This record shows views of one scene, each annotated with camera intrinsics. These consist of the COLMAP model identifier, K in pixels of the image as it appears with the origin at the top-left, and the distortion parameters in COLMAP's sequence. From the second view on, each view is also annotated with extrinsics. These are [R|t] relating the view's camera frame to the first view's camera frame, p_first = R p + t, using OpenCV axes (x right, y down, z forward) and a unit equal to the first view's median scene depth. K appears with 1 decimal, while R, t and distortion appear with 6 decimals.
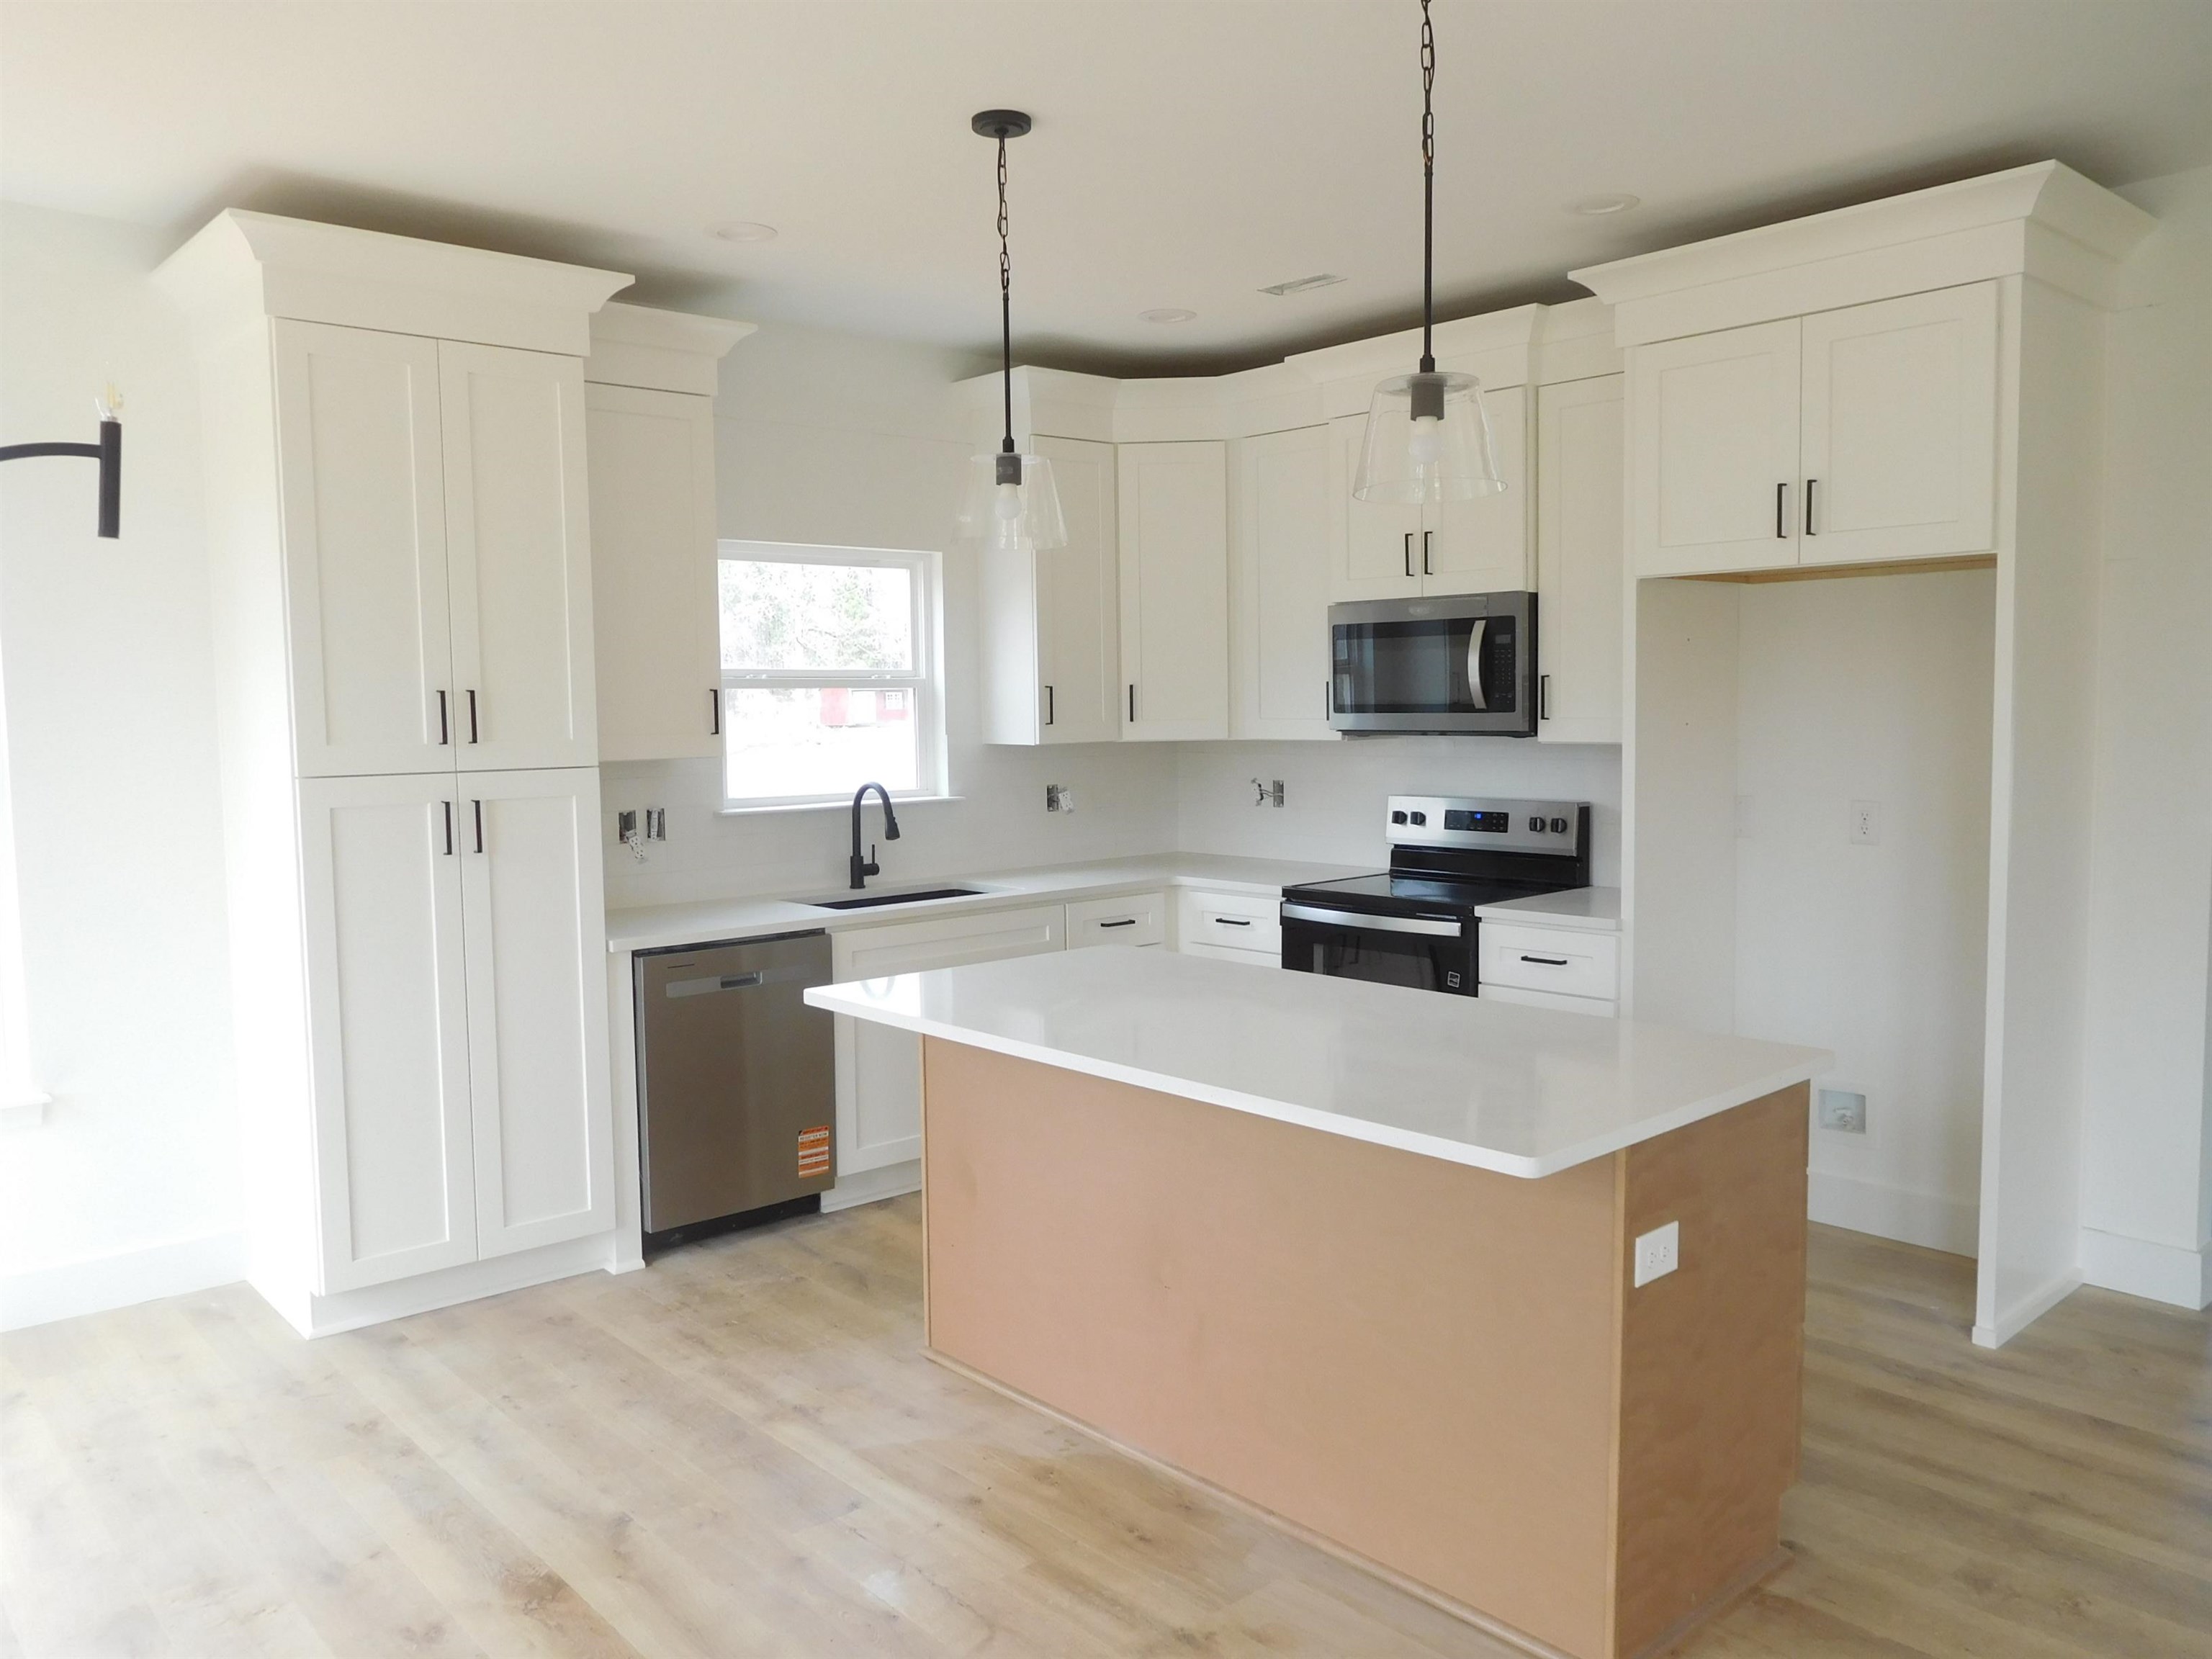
lens RADIAL K [[1659.5, 0, 1121.1], [0, 1659.5, 839.3], [0, 0, 1]] dist [-0.017534, 0.005490]
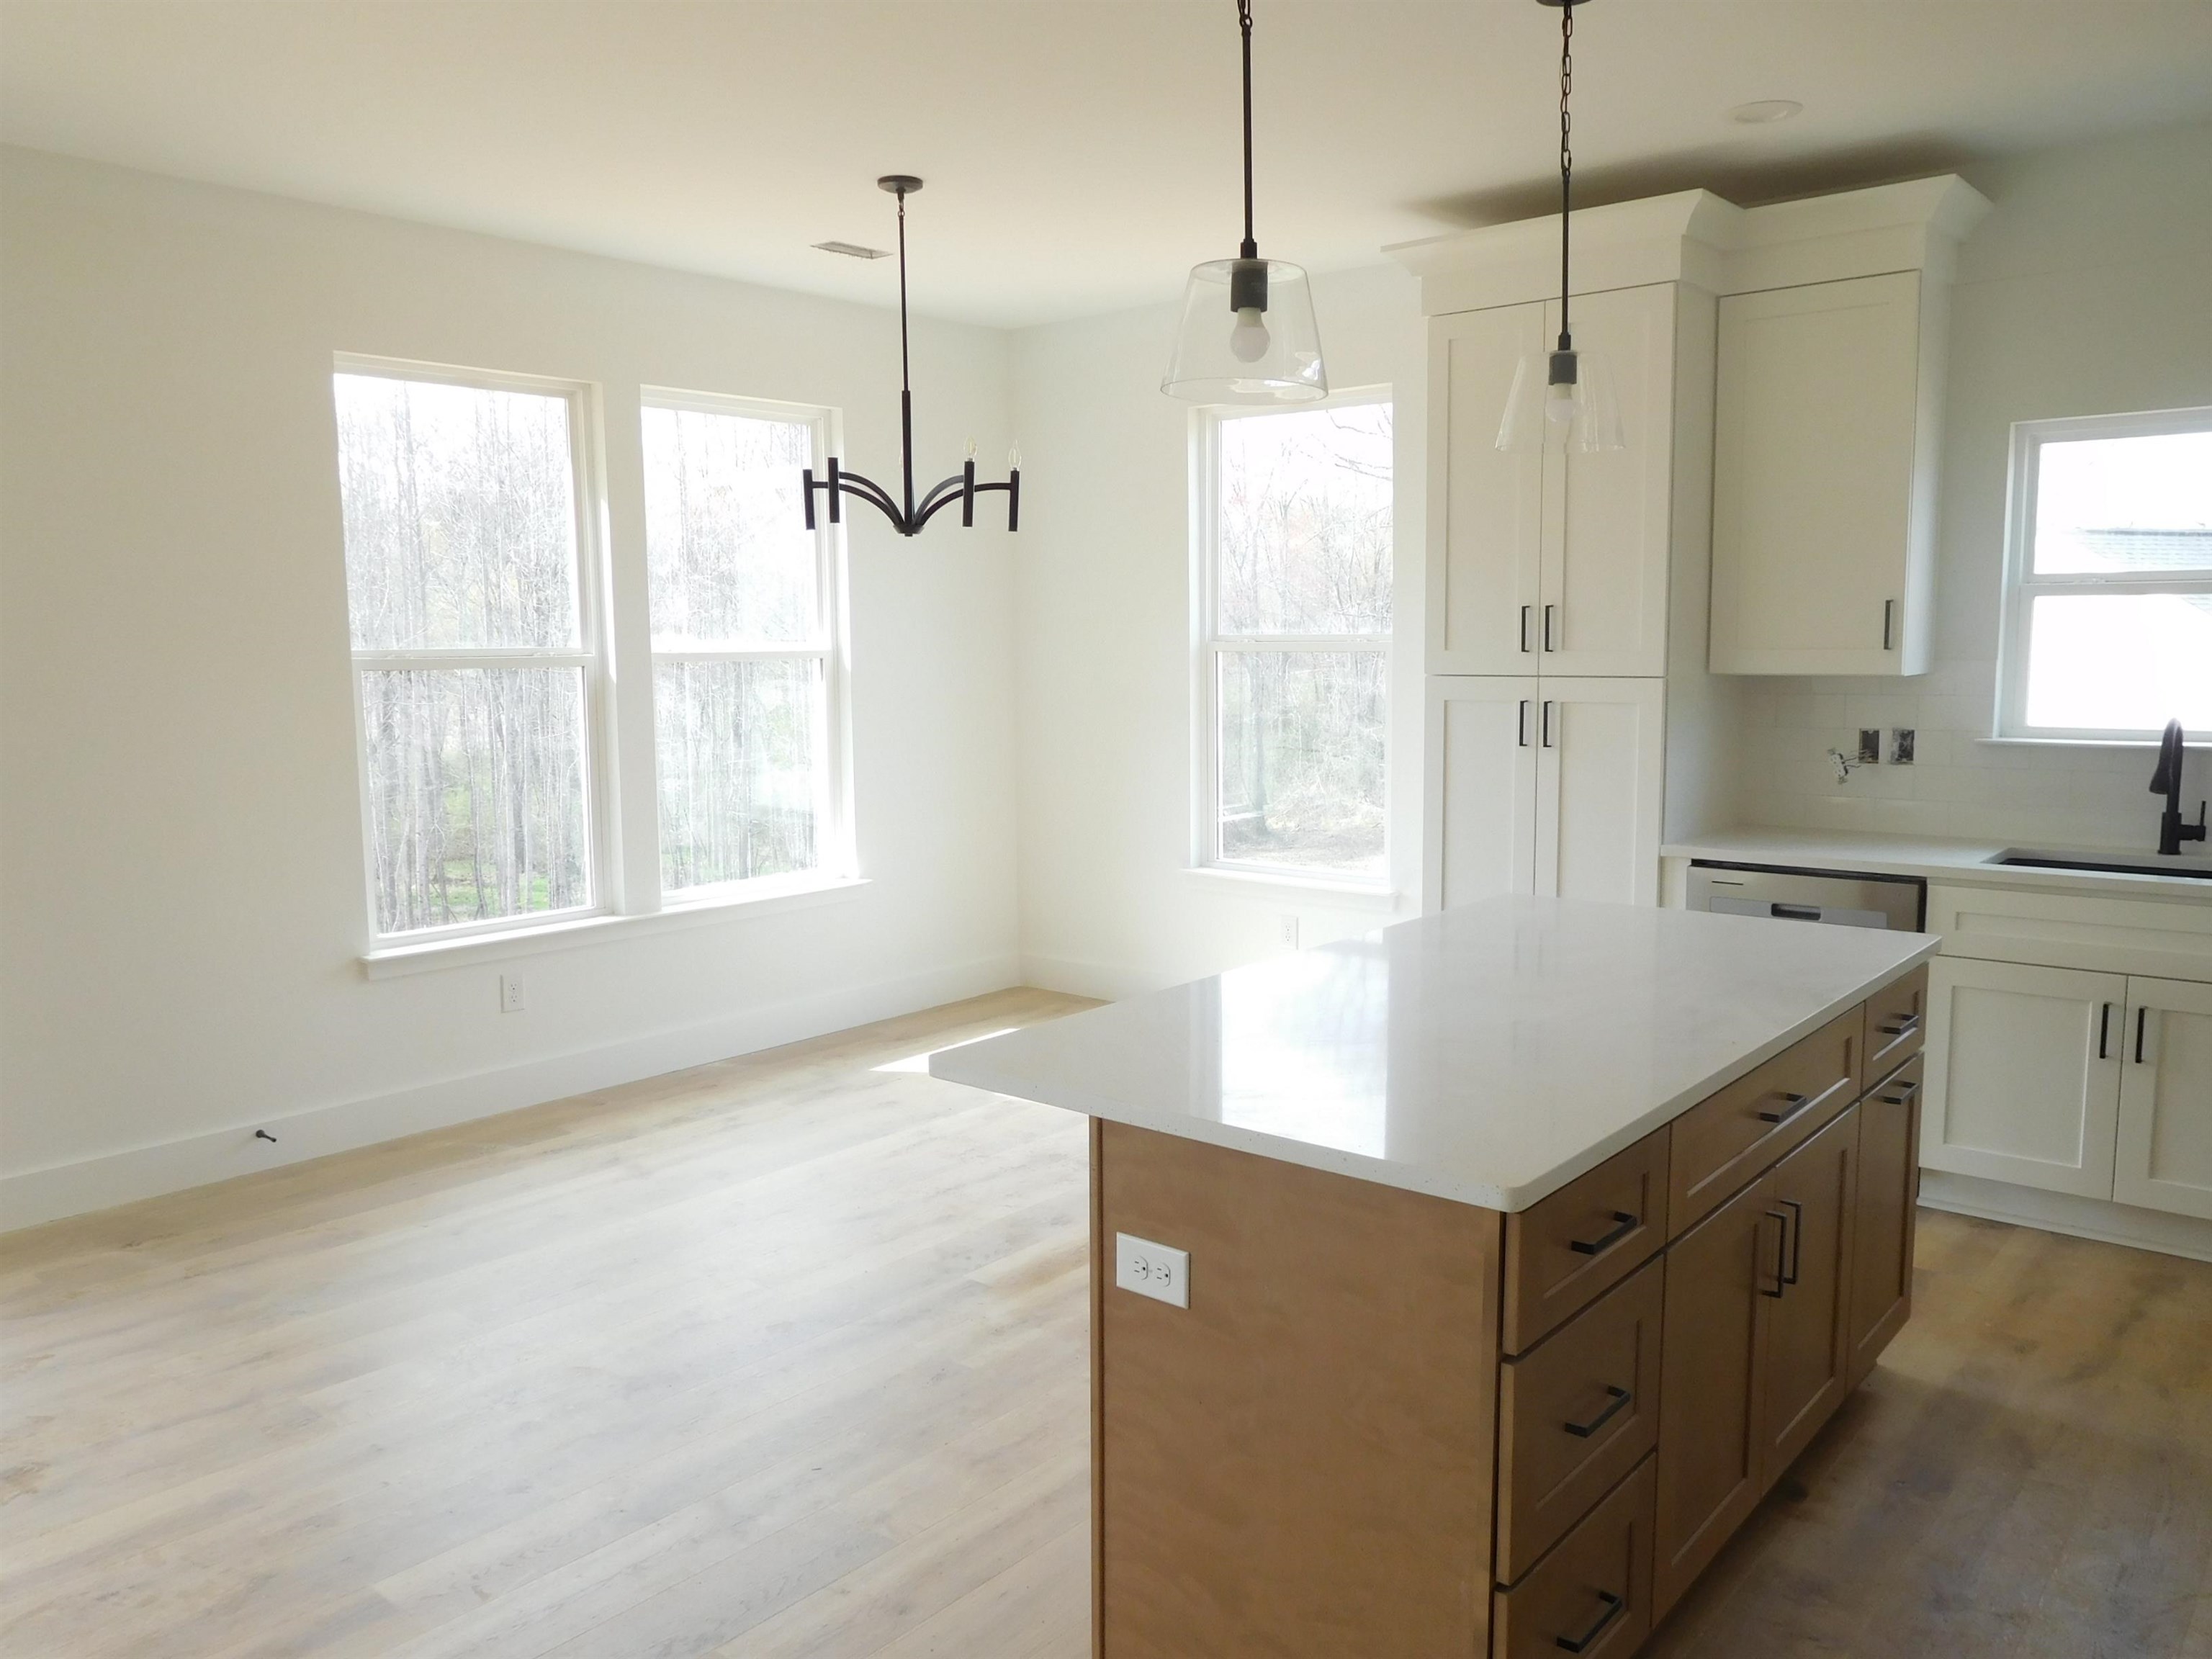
lens RADIAL K [[1659.5, 0, 1096.9], [0, 1659.5, 827.0], [0, 0, 1]] dist [-0.017534, 0.005490]
pose [[0.144177, 0.127082, -0.981358, 0.722885], [-0.075872, 0.990220, 0.117082, -0.048757], [0.986639, 0.057577, 0.152409, 0.525993]]
